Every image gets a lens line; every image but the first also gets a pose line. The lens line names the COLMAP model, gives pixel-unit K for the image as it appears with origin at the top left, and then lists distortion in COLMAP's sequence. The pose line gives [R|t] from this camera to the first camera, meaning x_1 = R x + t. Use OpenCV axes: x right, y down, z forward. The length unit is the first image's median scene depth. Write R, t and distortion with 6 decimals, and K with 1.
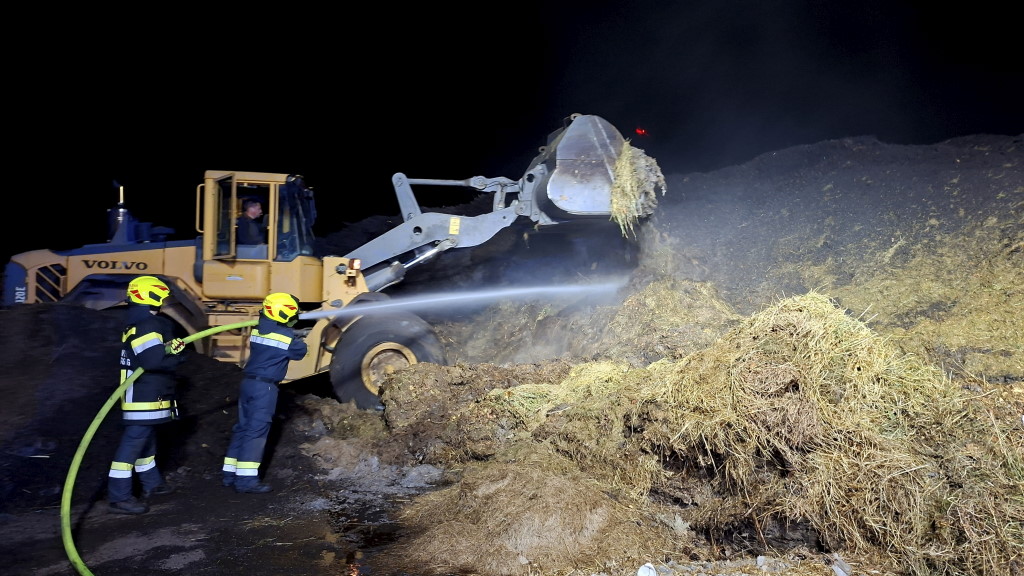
lens RADIAL K [[762.8, 0, 511.3], [0, 762.8, 284.3], [0, 0, 1]] dist [0.078958, -0.005406]
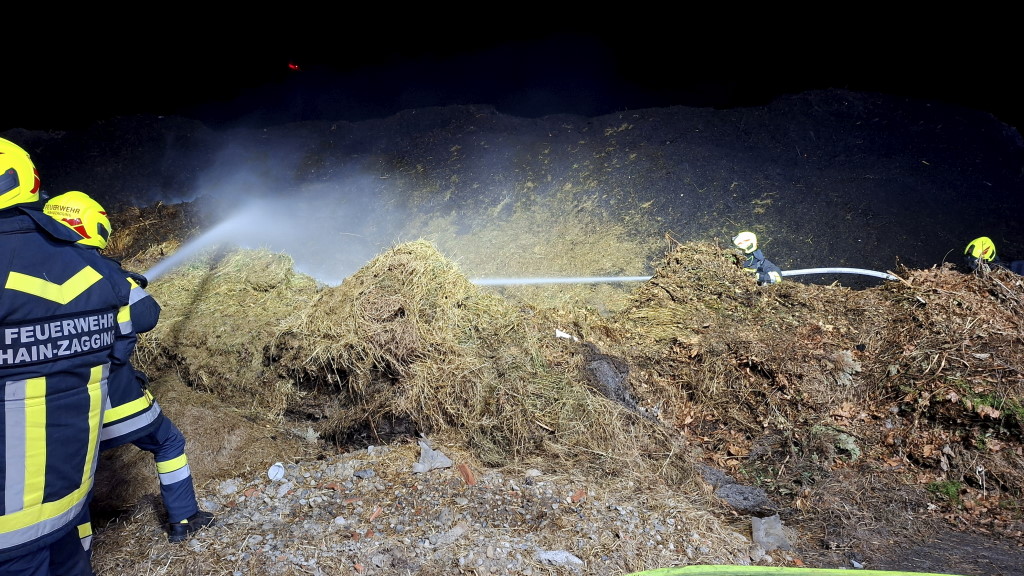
lens RADIAL K [[762.8, 0, 510.6], [0, 762.8, 285.6], [0, 0, 1]] dist [0.078958, -0.005406]
pose [[0.902171, -0.007837, 0.431307, -0.010847], [-0.022803, 0.997571, 0.065822, 0.001266], [-0.430775, -0.069218, 0.899801, -0.174943]]
